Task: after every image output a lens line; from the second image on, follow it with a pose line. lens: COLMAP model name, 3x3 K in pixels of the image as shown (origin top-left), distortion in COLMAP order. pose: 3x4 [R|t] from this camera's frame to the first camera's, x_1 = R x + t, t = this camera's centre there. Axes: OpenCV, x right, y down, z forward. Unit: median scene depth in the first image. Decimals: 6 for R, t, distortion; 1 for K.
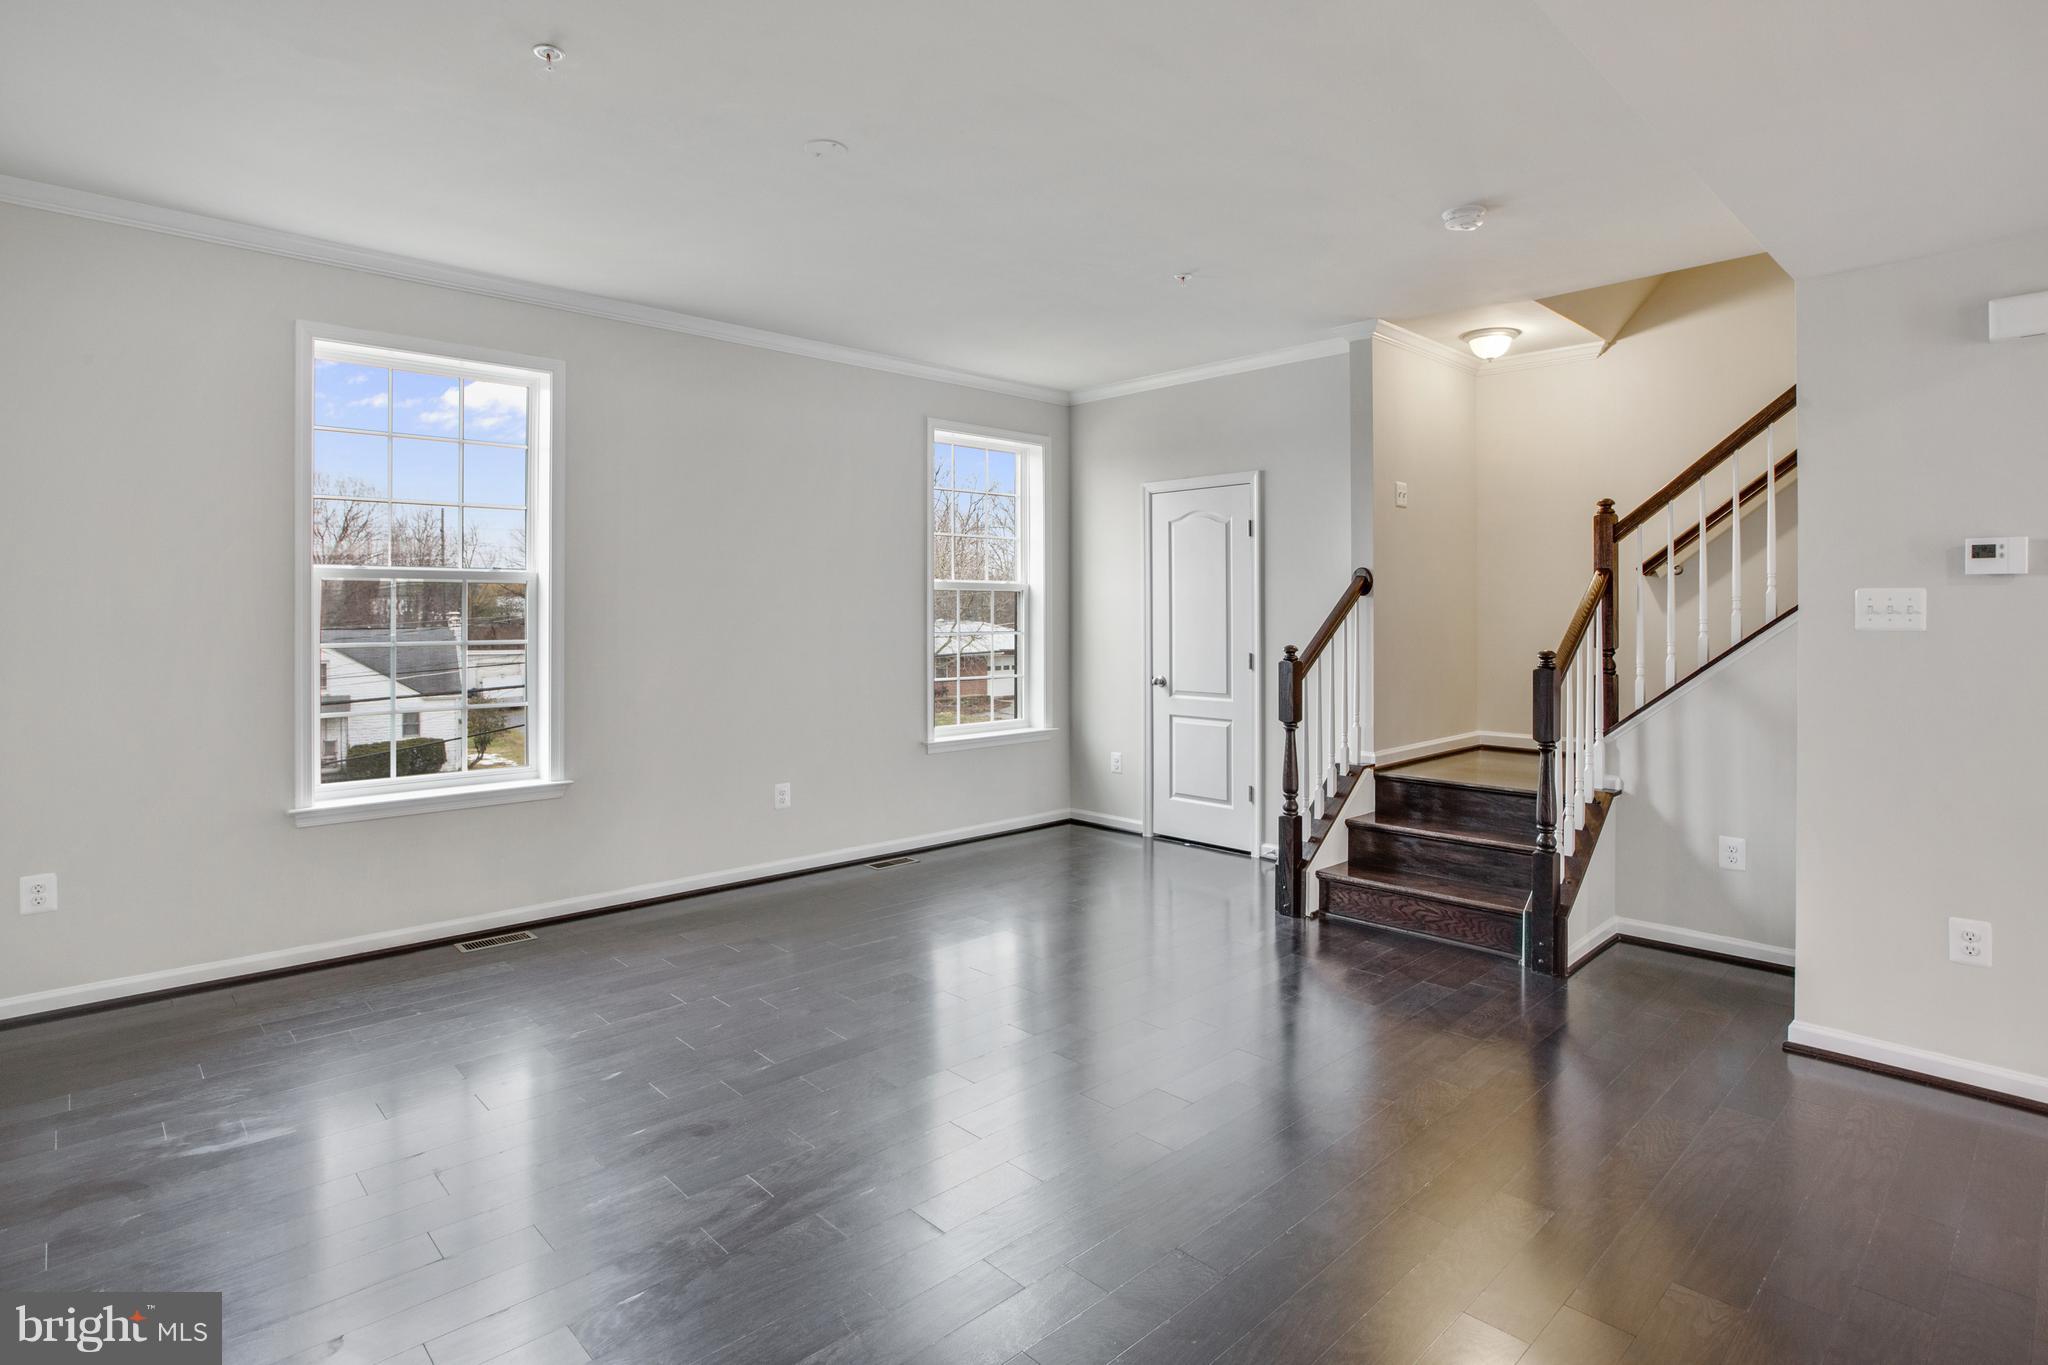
lens RADIAL K [[1077.7, 0, 1090.0], [0, 1077.7, 593.3], [0, 0, 1]] dist [-0.018124, 0.002515]
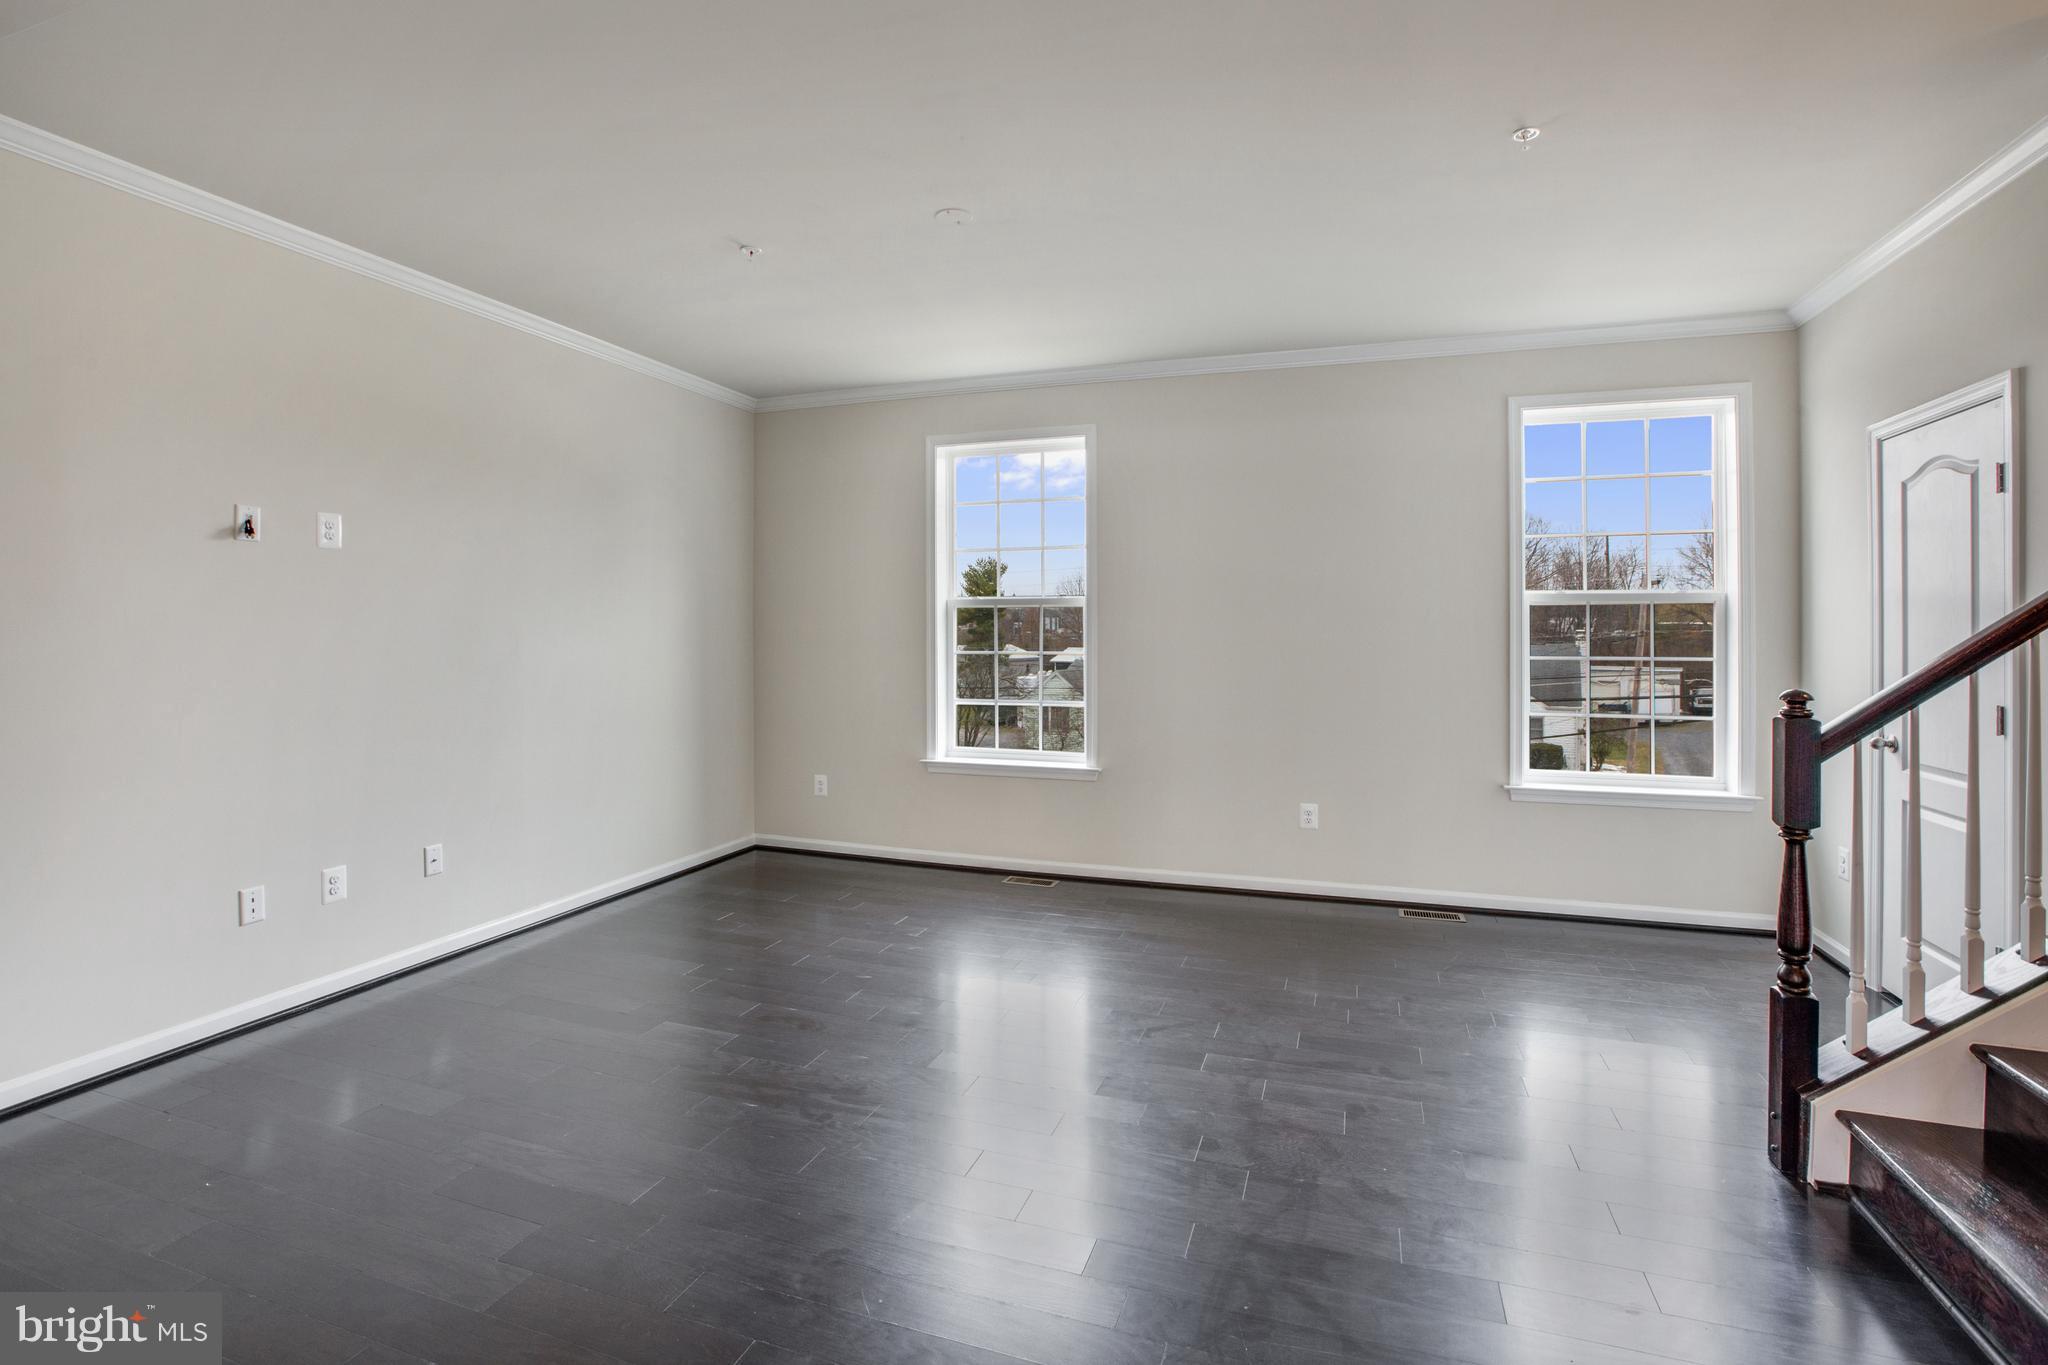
lens RADIAL K [[969.9, 0, 1045.3], [0, 969.9, 640.5], [0, 0, 1]] dist [-0.031701, 0.007739]
pose [[0.450282, 0.009106, -0.892840, 0.358220], [0.015147, 0.999726, 0.017835, 0.006632], [0.892758, -0.021554, 0.450021, 0.346705]]
